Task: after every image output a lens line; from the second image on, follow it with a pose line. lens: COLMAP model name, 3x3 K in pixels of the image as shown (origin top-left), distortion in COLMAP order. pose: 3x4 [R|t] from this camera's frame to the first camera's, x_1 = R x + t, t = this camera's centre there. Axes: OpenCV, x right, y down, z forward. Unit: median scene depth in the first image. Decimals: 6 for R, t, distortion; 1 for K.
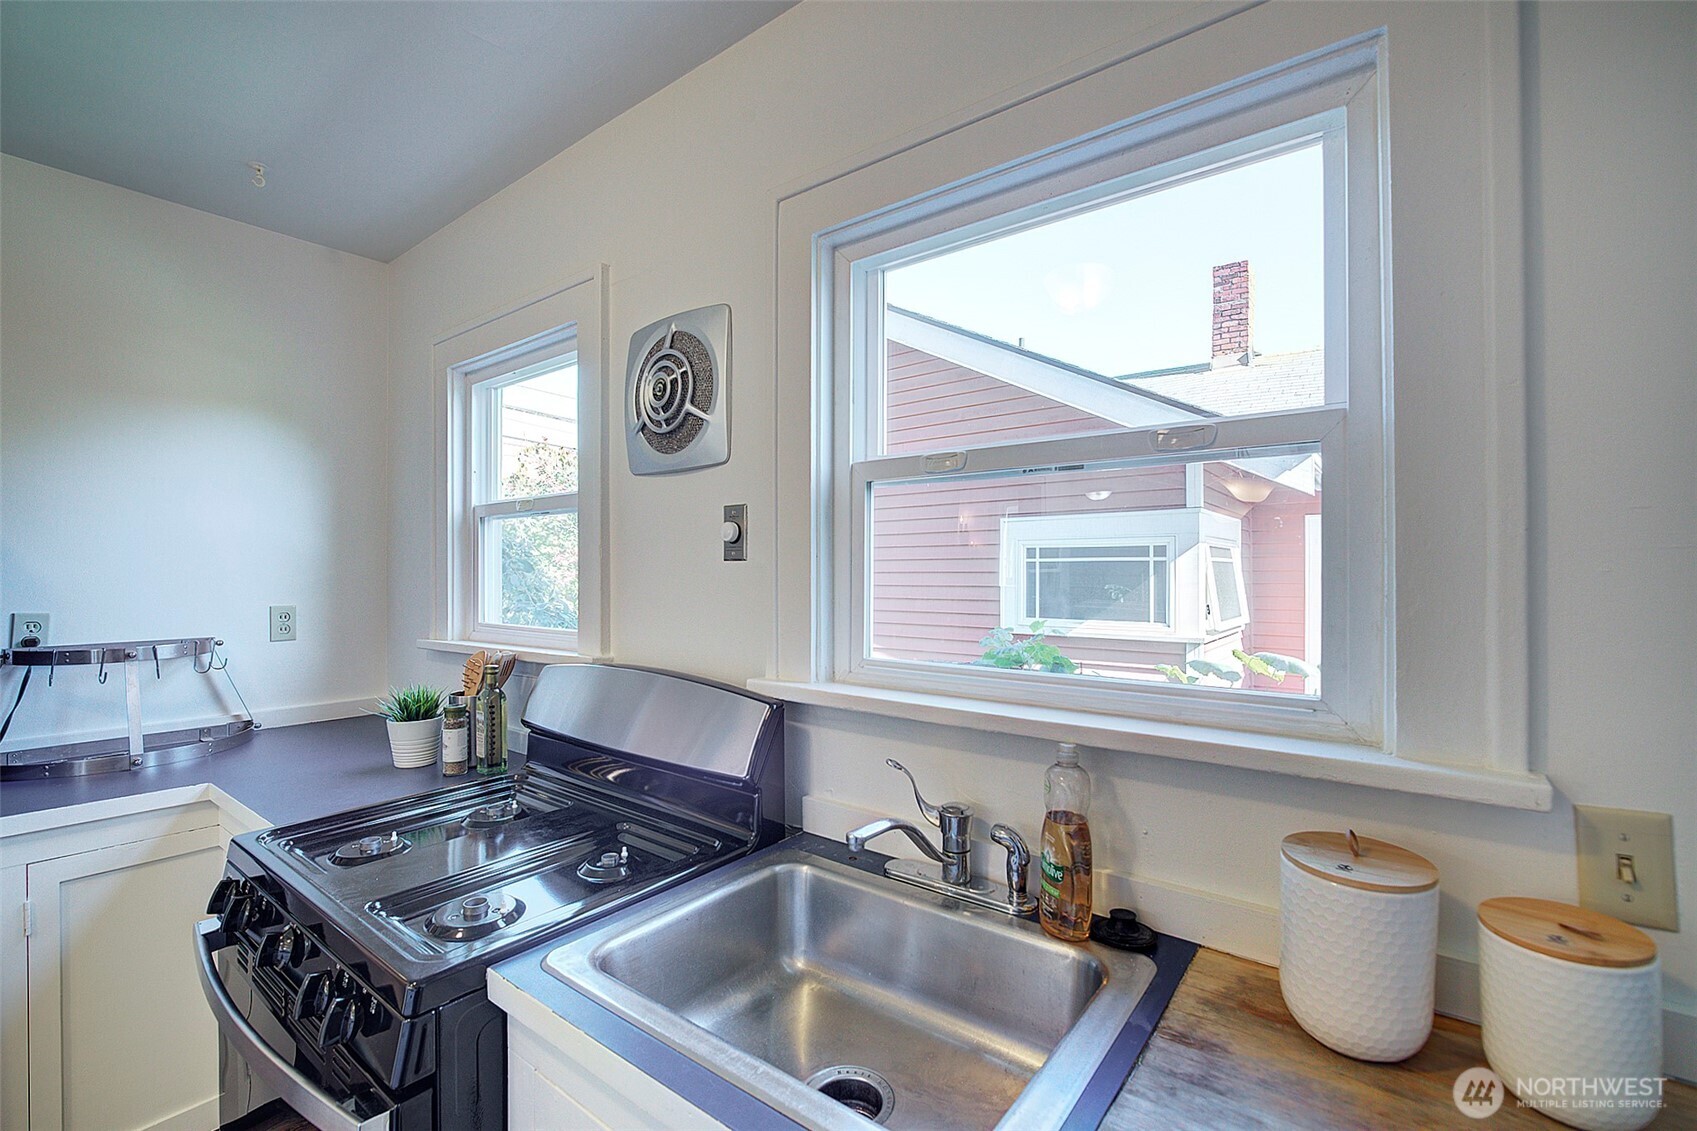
lens RADIAL K [[730.6, 0, 844.6], [0, 730.6, 567.5], [0, 0, 1]] dist [-0.016443, 0.000115]
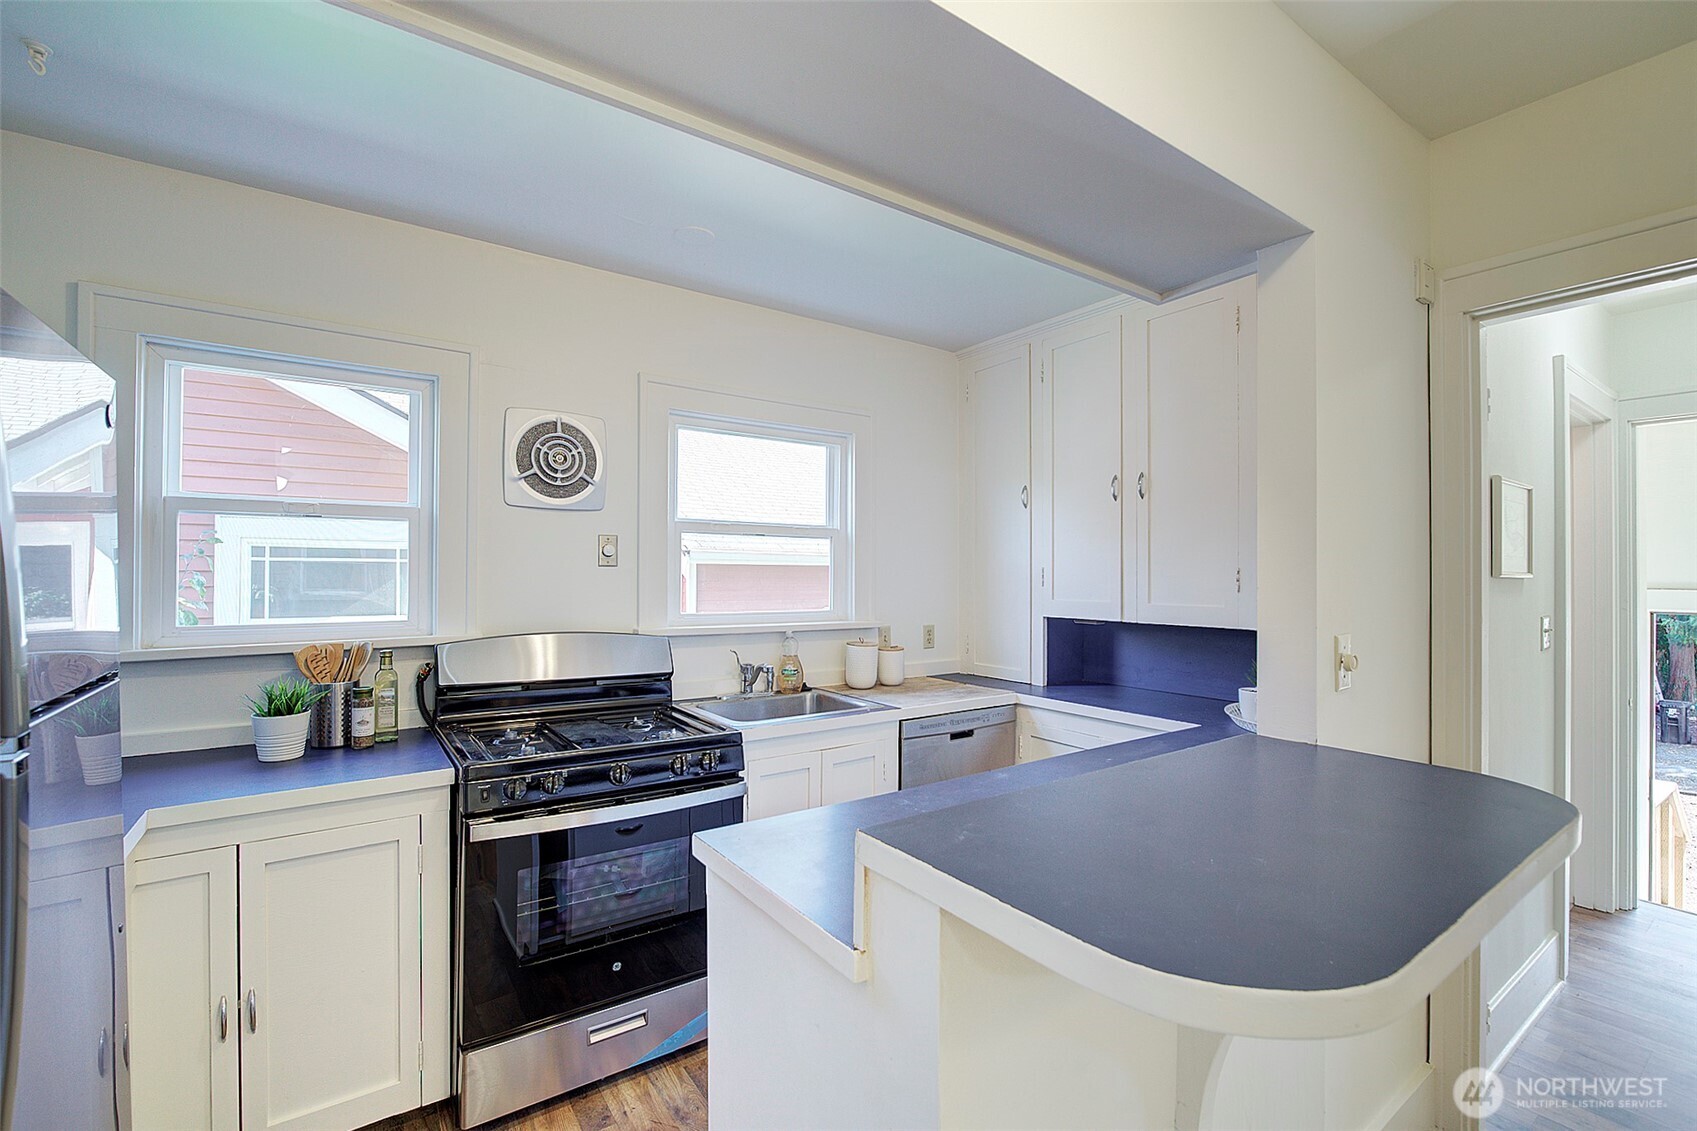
lens RADIAL K [[730.6, 0, 844.6], [0, 730.6, 567.5], [0, 0, 1]] dist [-0.016443, 0.000115]
pose [[0.308371, 0.009694, 0.951217, -1.609249], [-0.010111, 0.999925, -0.006912, -0.000522], [-0.951212, -0.007486, 0.308446, -0.088444]]
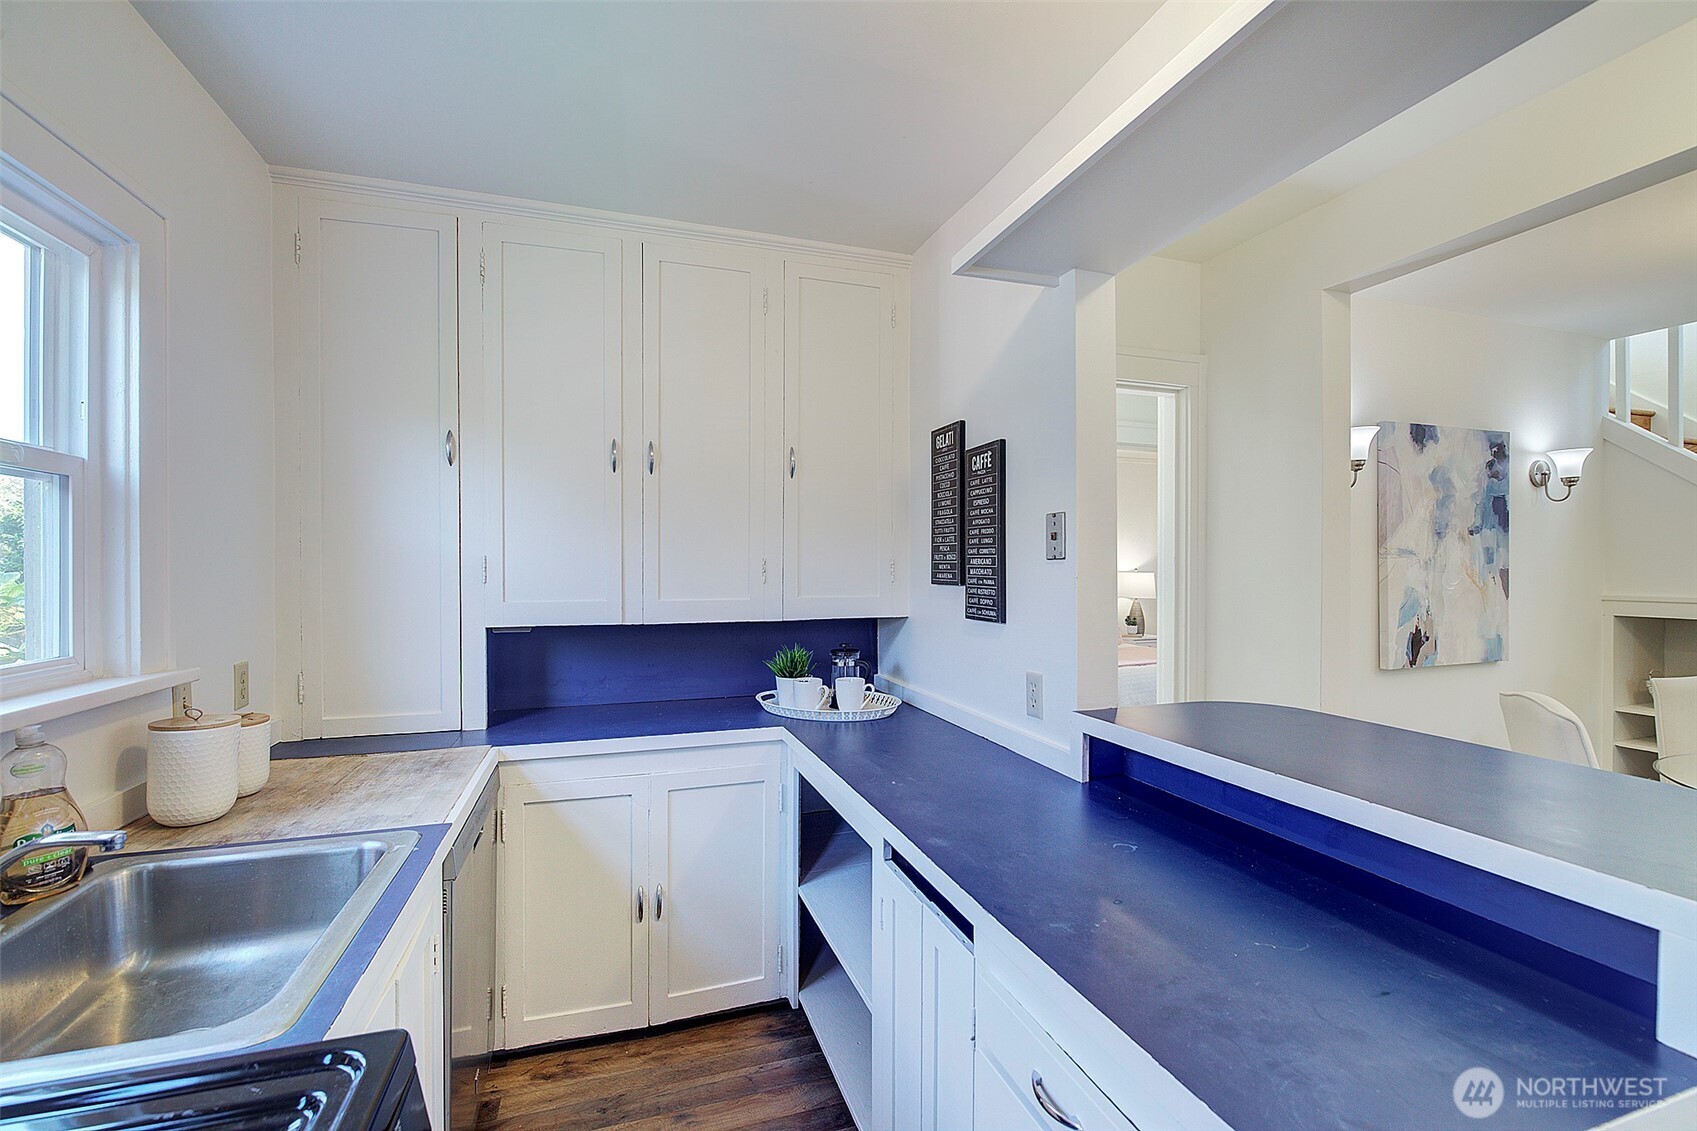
lens RADIAL K [[730.6, 0, 844.6], [0, 730.6, 567.5], [0, 0, 1]] dist [-0.016443, 0.000115]
pose [[-0.818068, -0.004711, 0.575102, -0.848098], [-0.005695, 0.999984, 0.000091, -0.000982], [-0.575093, -0.003201, -0.818082, 0.762759]]
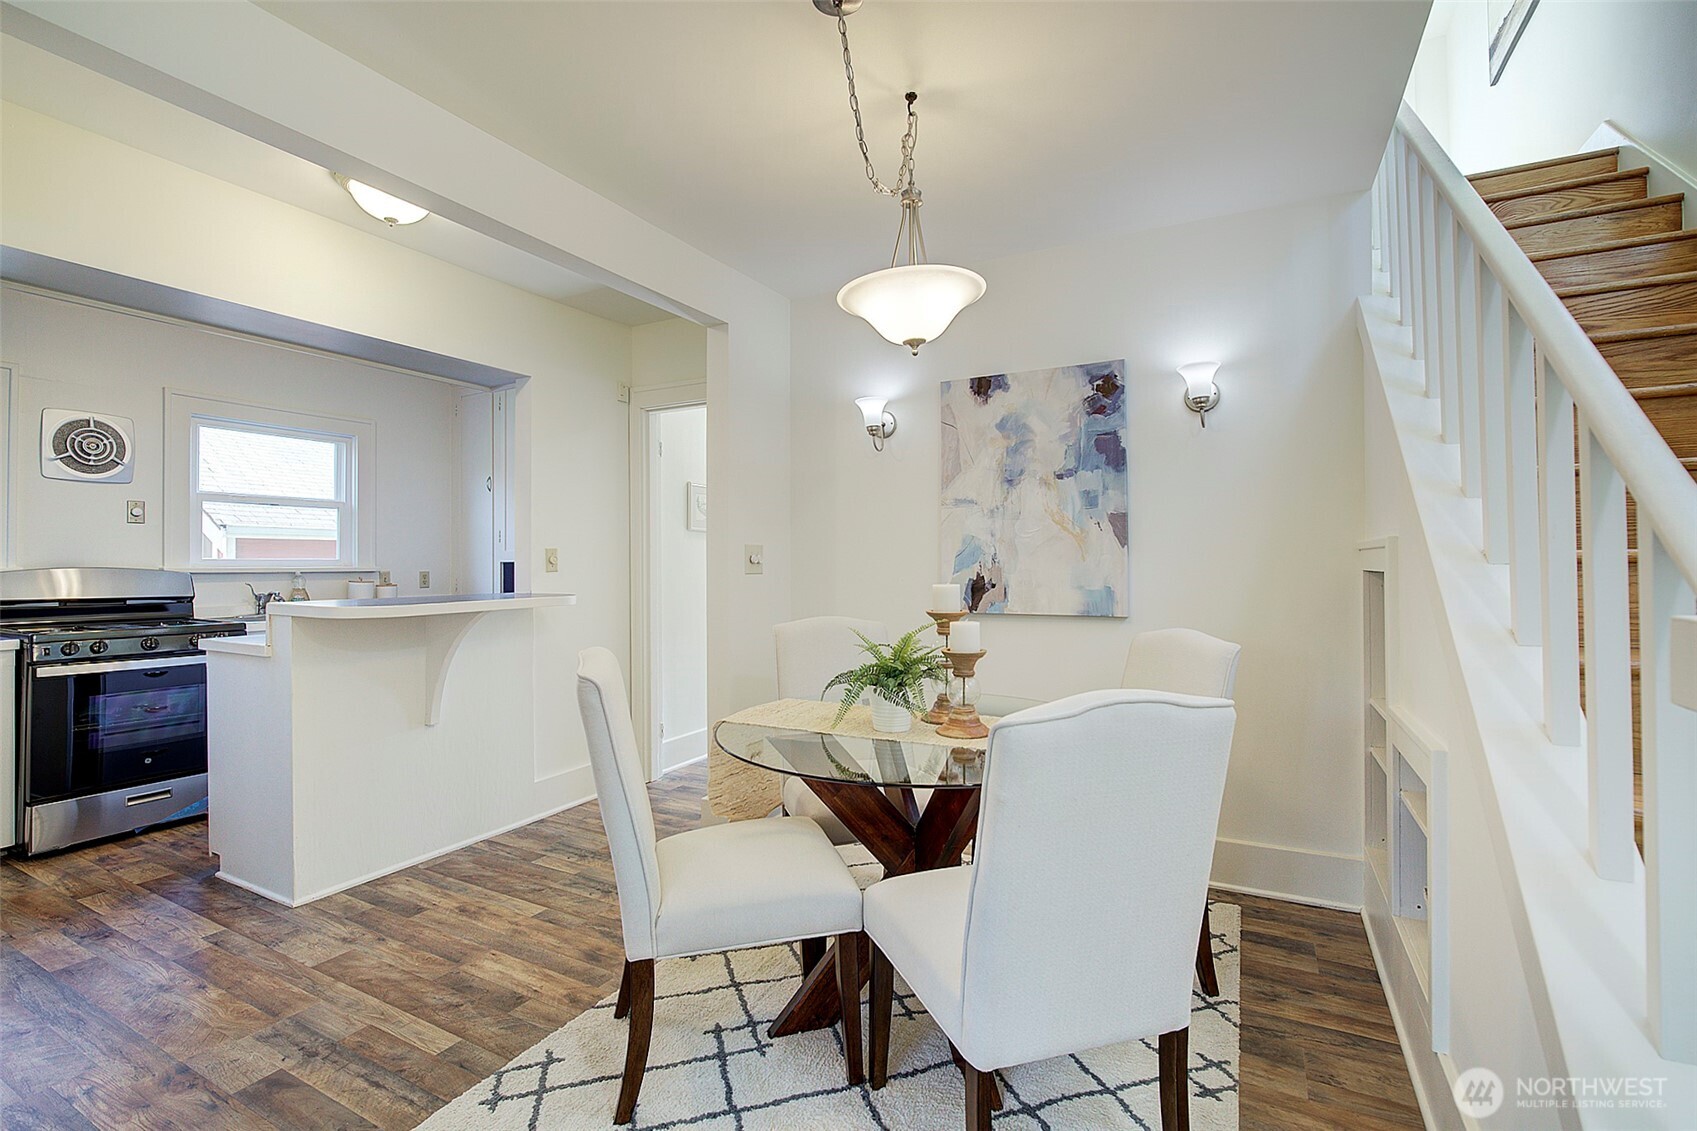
lens RADIAL K [[746.7, 0, 845.2], [0, 746.7, 552.9], [0, 0, 1]] dist [-0.017552, 0.000541]
pose [[-0.152566, 0.011034, 0.988232, -2.923368], [-0.001488, 0.999934, -0.011394, 0.113794], [-0.988292, -0.003208, -0.152539, -0.988572]]
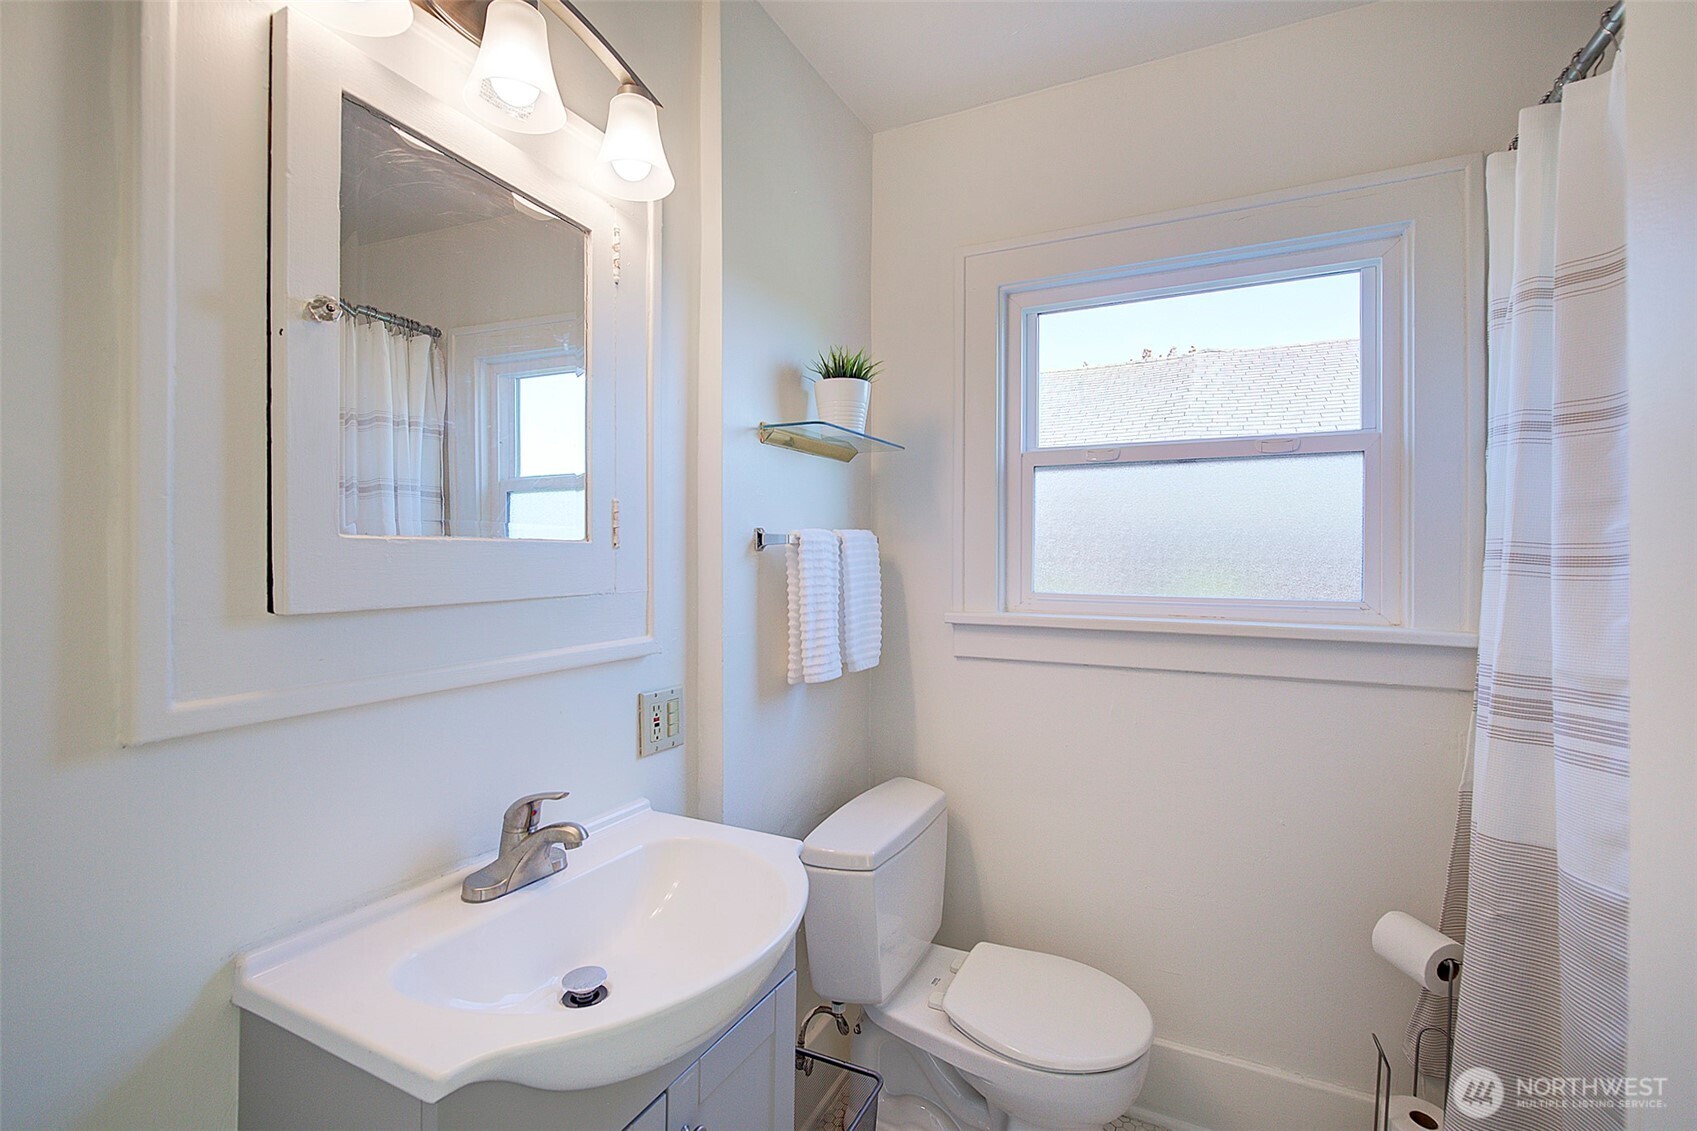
lens RADIAL K [[730.6, 0, 844.6], [0, 730.6, 567.5], [0, 0, 1]] dist [-0.016443, 0.000115]
pose [[0.980698, -0.004119, 0.195485, -0.548011], [0.000403, 0.999819, 0.019046, 0.043404], [-0.195528, -0.018600, 0.980522, -0.276698]]
